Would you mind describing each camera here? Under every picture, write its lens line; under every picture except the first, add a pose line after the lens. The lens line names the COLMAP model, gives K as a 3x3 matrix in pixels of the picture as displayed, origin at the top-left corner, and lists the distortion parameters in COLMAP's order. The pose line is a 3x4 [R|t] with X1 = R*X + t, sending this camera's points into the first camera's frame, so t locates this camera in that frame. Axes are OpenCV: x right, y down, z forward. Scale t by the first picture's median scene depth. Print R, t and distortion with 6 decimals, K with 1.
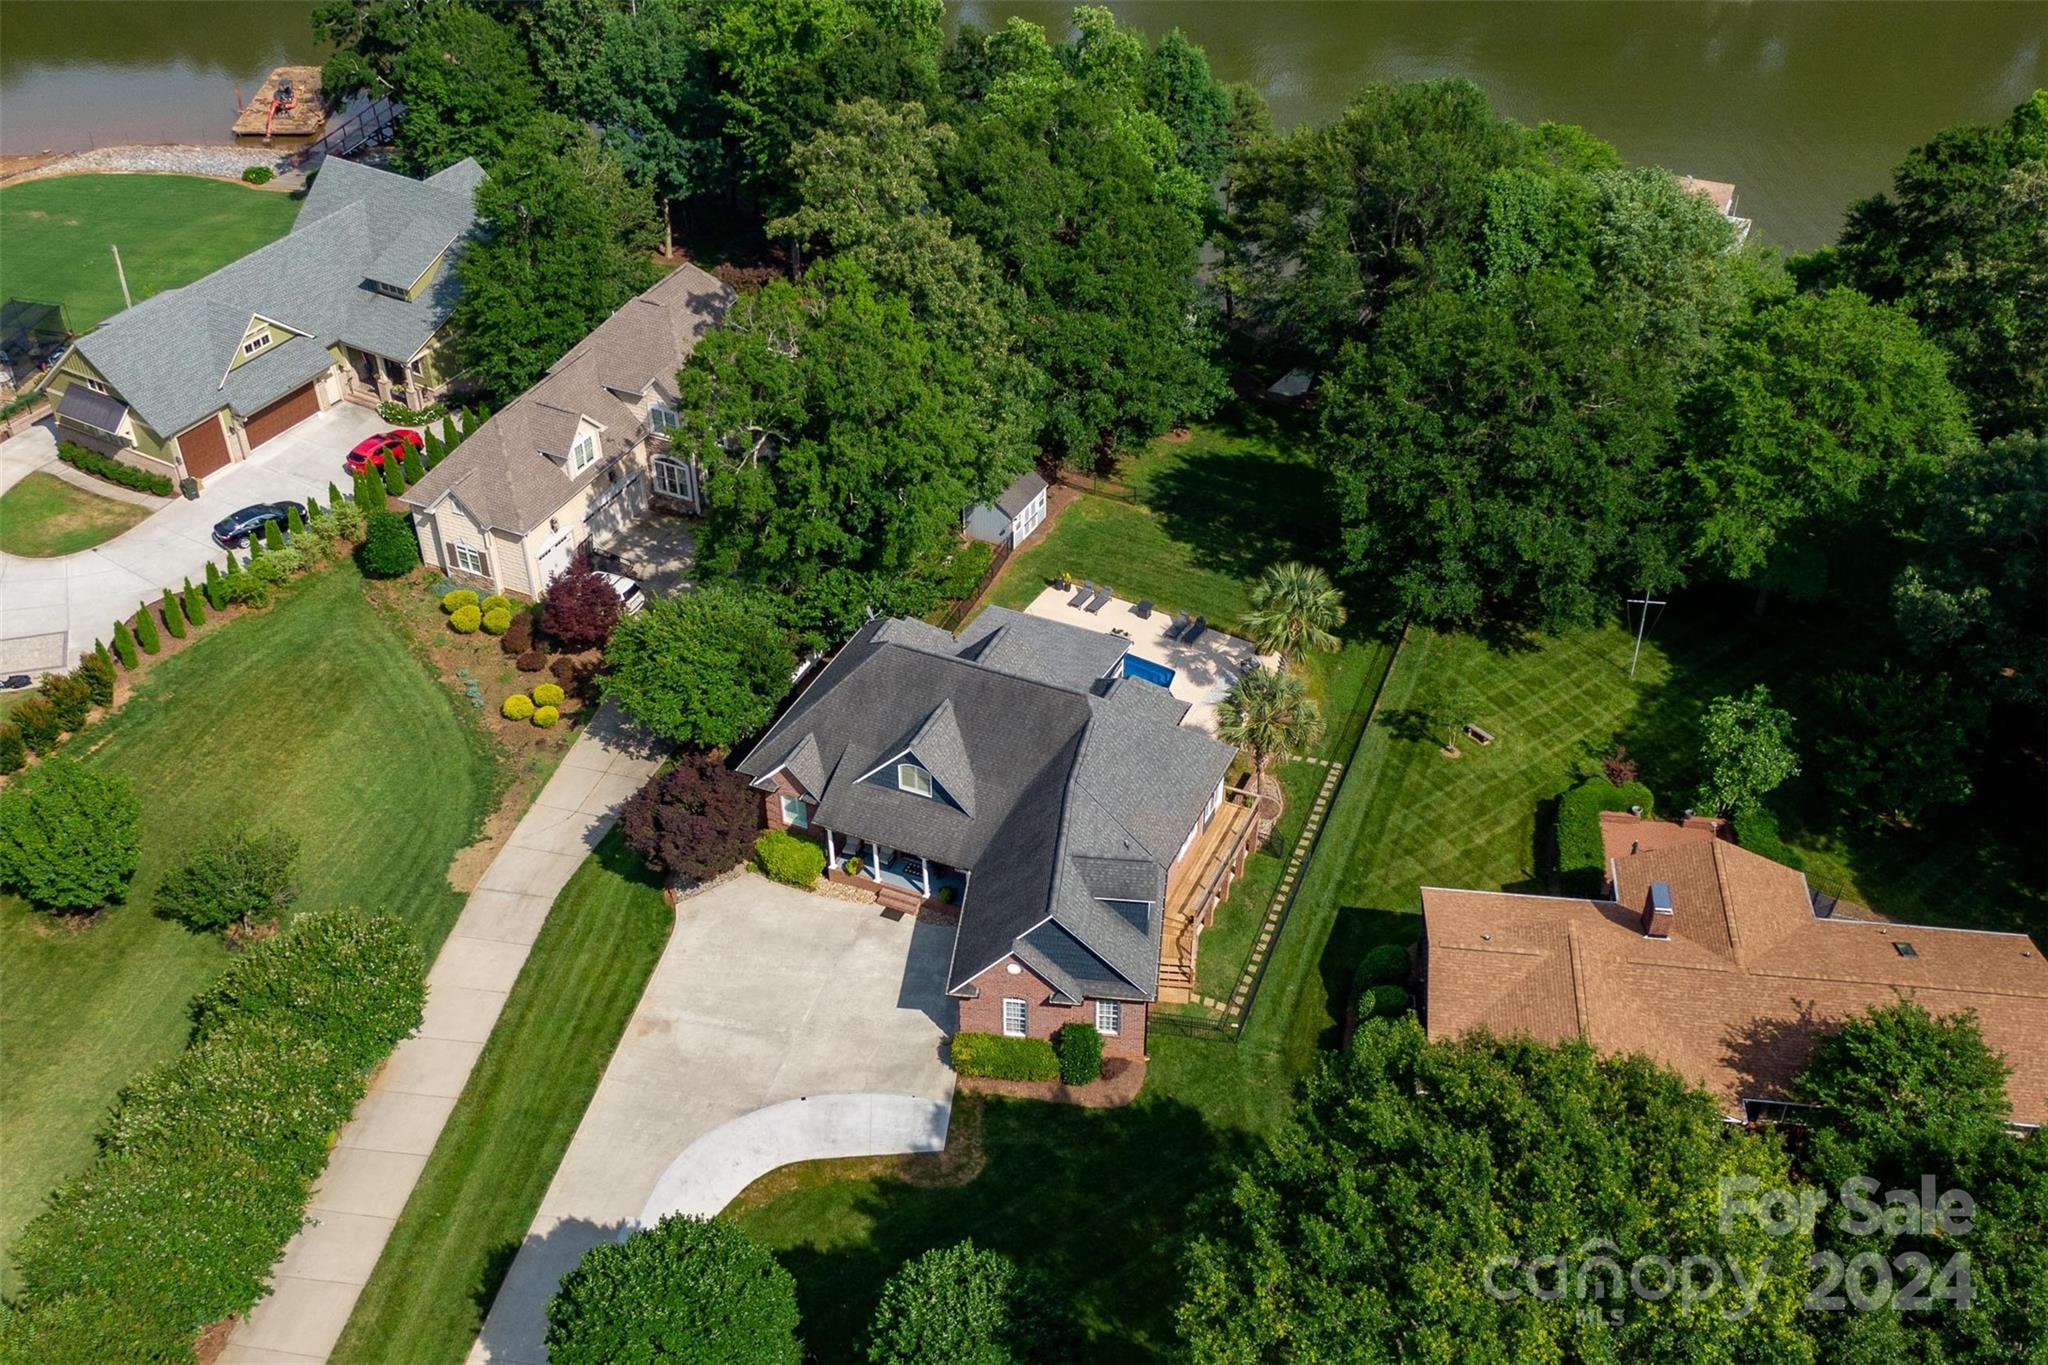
lens RADIAL K [[2094.5, 0, 1024.0], [0, 2094.5, 682.5], [0, 0, 1]] dist [0.008849, 0.007574]
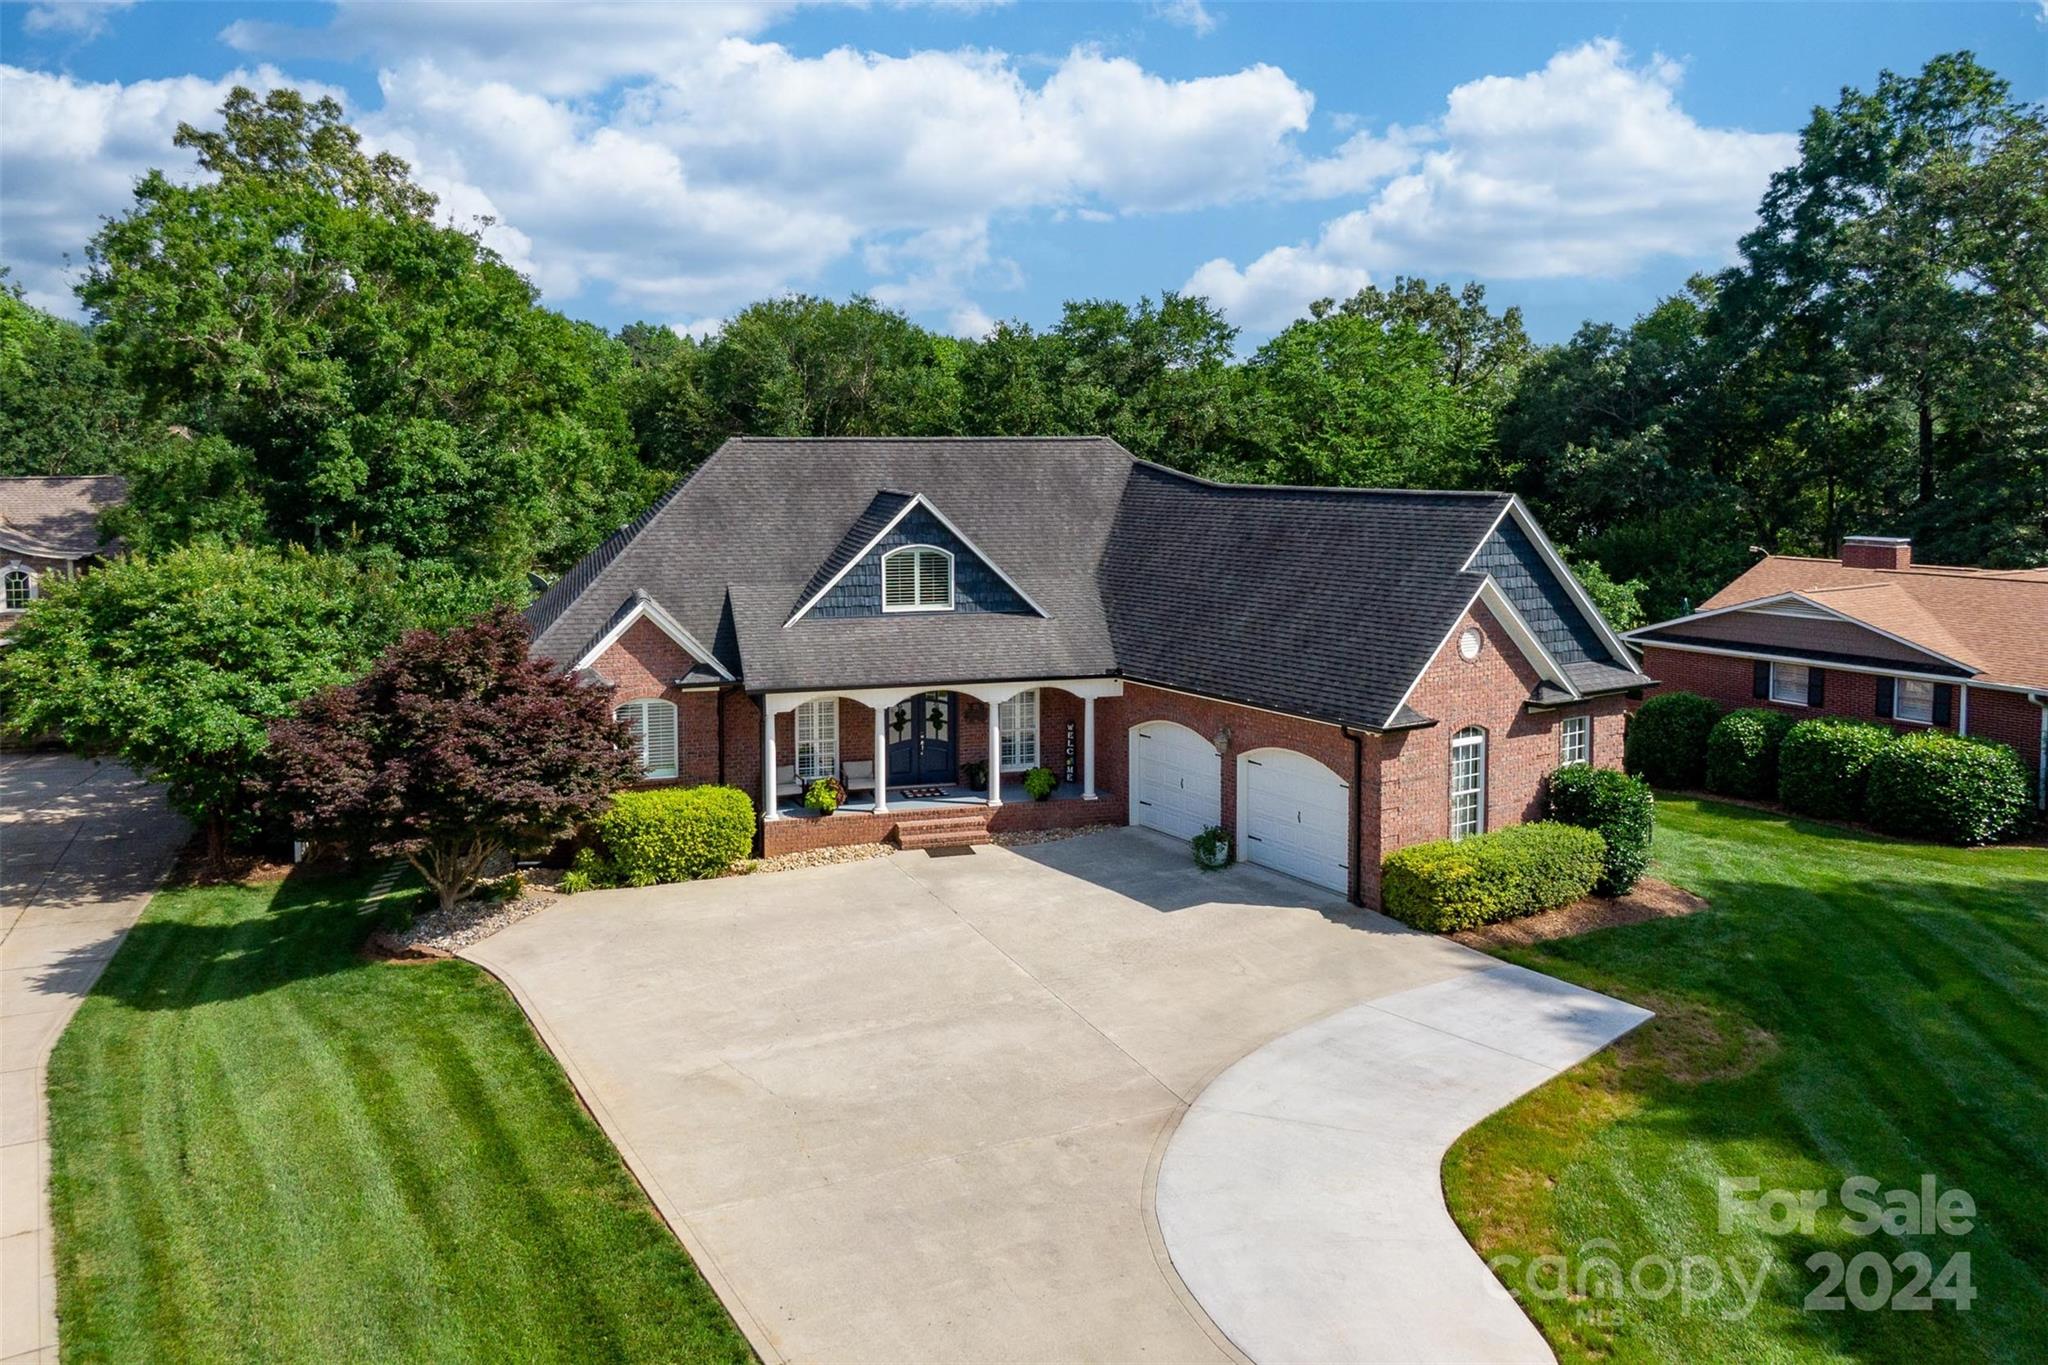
lens RADIAL K [[1423.7, 0, 1024.0], [0, 1423.7, 682.5], [0, 0, 1]] dist [-0.001060, 0.000177]
pose [[0.737801, -0.051661, 0.673038, -0.241244], [0.375108, 0.860323, -0.345166, 0.177313], [-0.561198, 0.507125, 0.654126, 0.695920]]
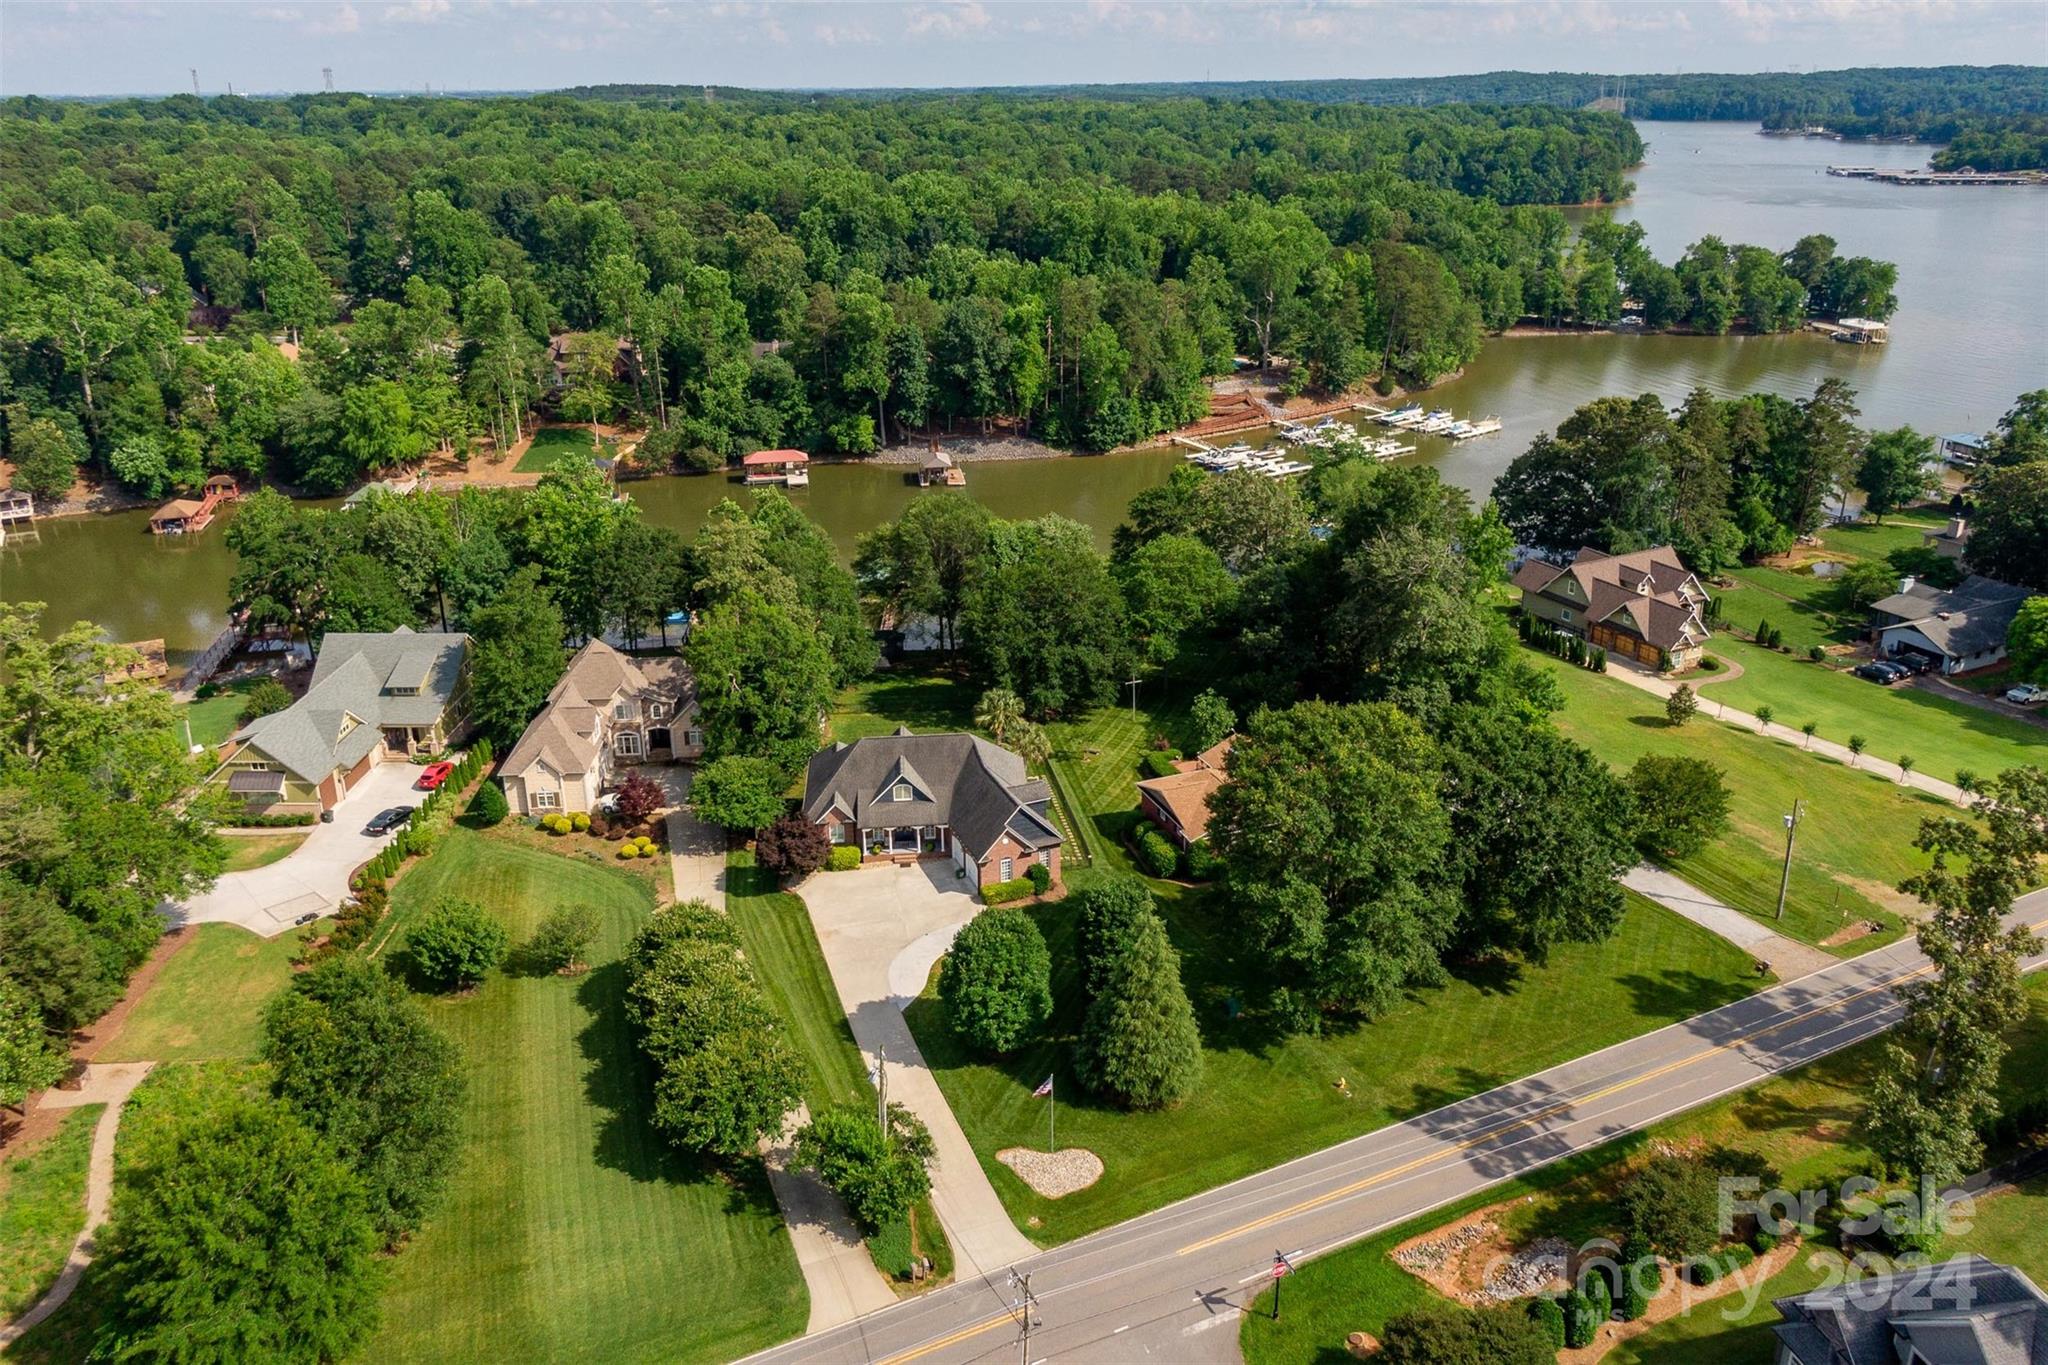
lens RADIAL K [[1423.7, 0, 1024.0], [0, 1423.7, 682.5], [0, 0, 1]] dist [-0.001060, 0.000177]
pose [[0.870594, -0.193013, 0.452562, -0.488848], [0.303660, 0.934532, -0.185583, 0.211304], [-0.387114, 0.298992, 0.872208, -0.225943]]
